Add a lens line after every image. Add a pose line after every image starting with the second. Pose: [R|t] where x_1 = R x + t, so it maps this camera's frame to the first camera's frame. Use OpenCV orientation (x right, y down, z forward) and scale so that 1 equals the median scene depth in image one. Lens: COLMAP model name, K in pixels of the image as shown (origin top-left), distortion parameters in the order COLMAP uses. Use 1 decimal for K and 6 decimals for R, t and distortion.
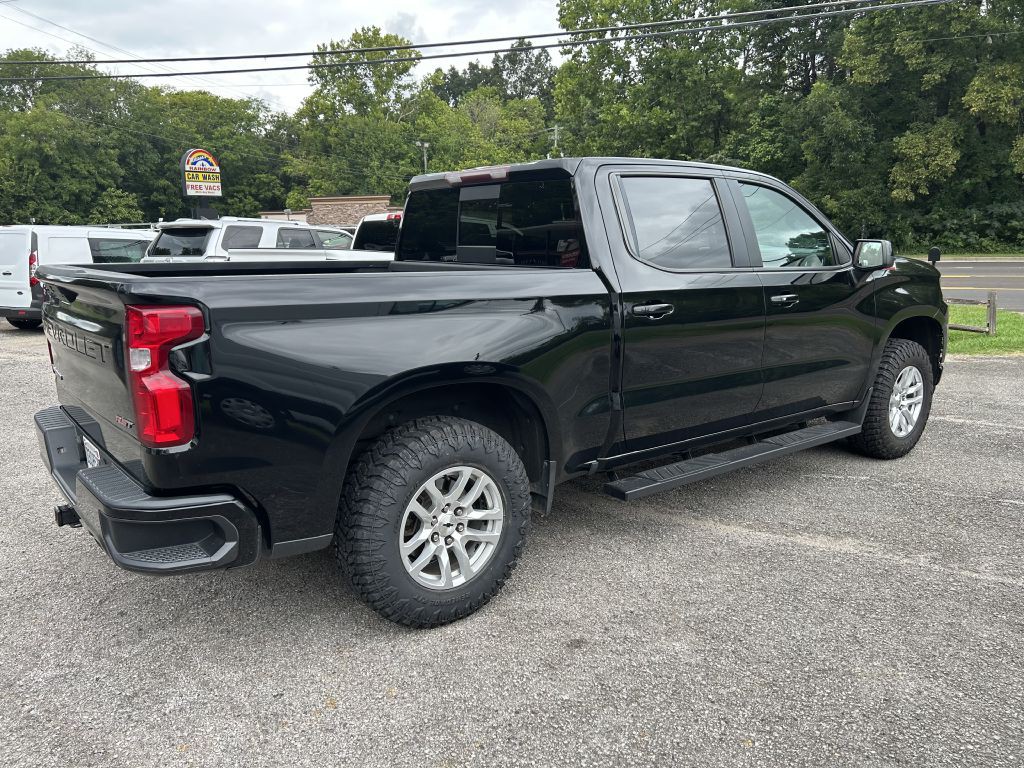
lens RADIAL K [[763.8, 0, 513.3], [0, 763.8, 376.3], [0, 0, 1]] dist [0.053779, -0.058830]
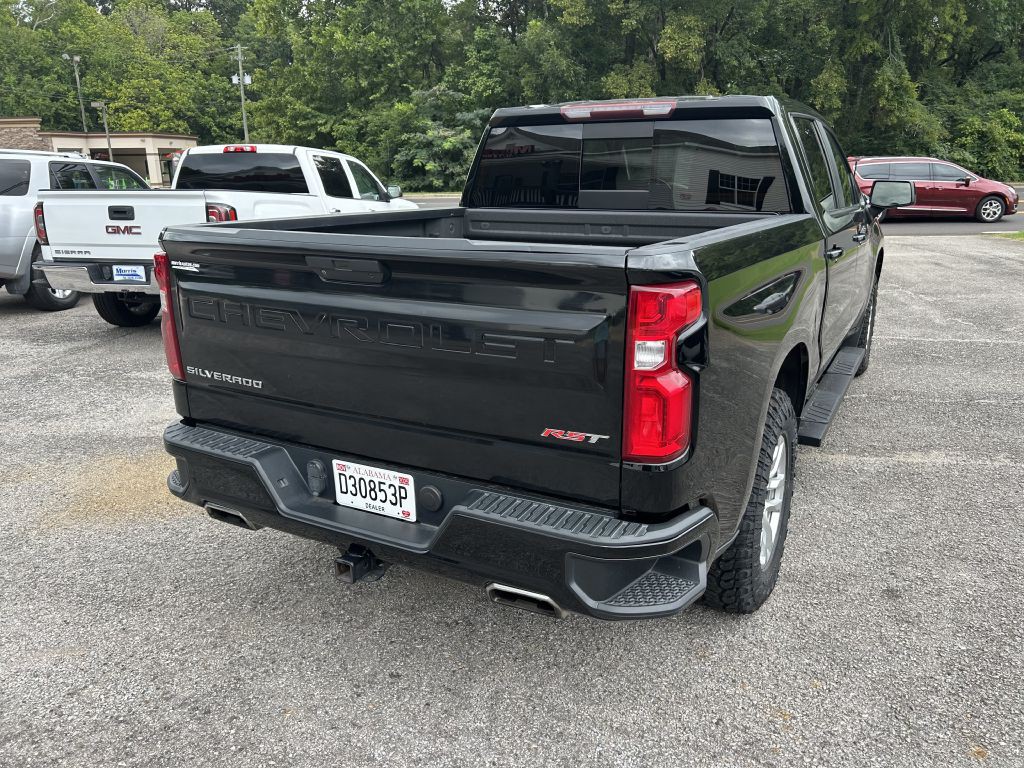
lens RADIAL K [[764.2, 0, 515.3], [0, 764.2, 370.2], [0, 0, 1]] dist [0.046466, -0.053344]
pose [[0.920669, -0.099077, 0.377560, -0.056891], [0.069982, 0.993475, 0.090054, -0.005348], [-0.384019, -0.056488, 0.921596, 0.021745]]
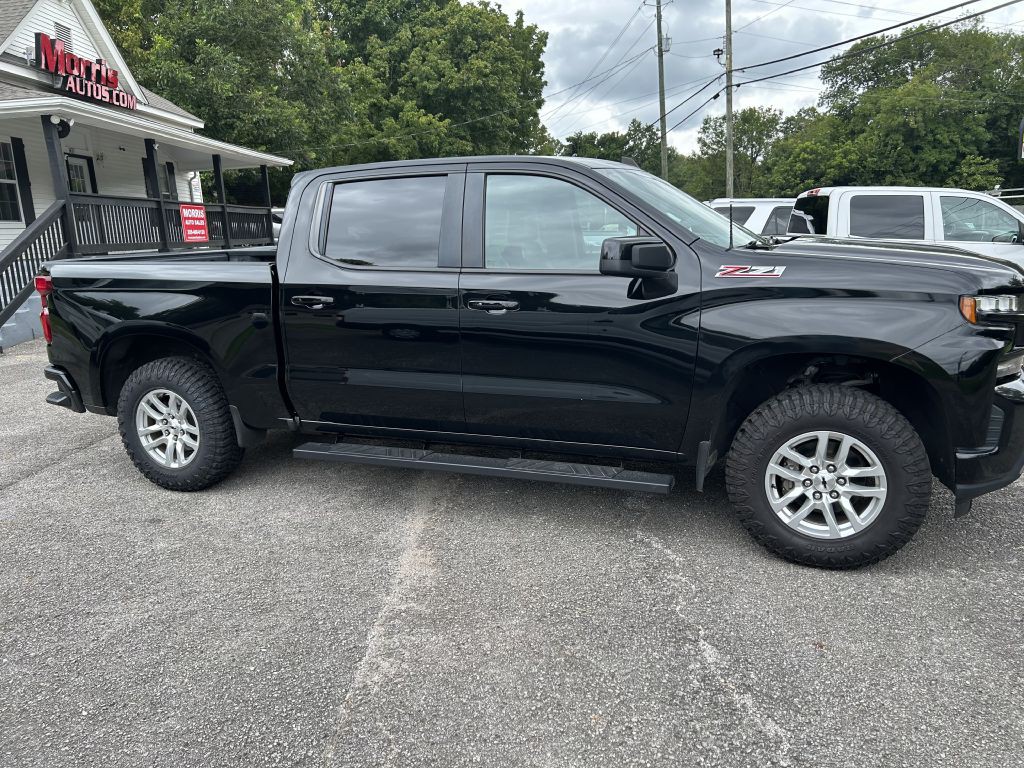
lens RADIAL K [[763.8, 0, 513.3], [0, 763.8, 376.3], [0, 0, 1]] dist [0.053779, -0.058830]
pose [[0.512048, 0.156519, -0.844576, 0.127614], [-0.124192, 0.986417, 0.107511, -0.012966], [0.849931, 0.049838, 0.524531, 0.062686]]
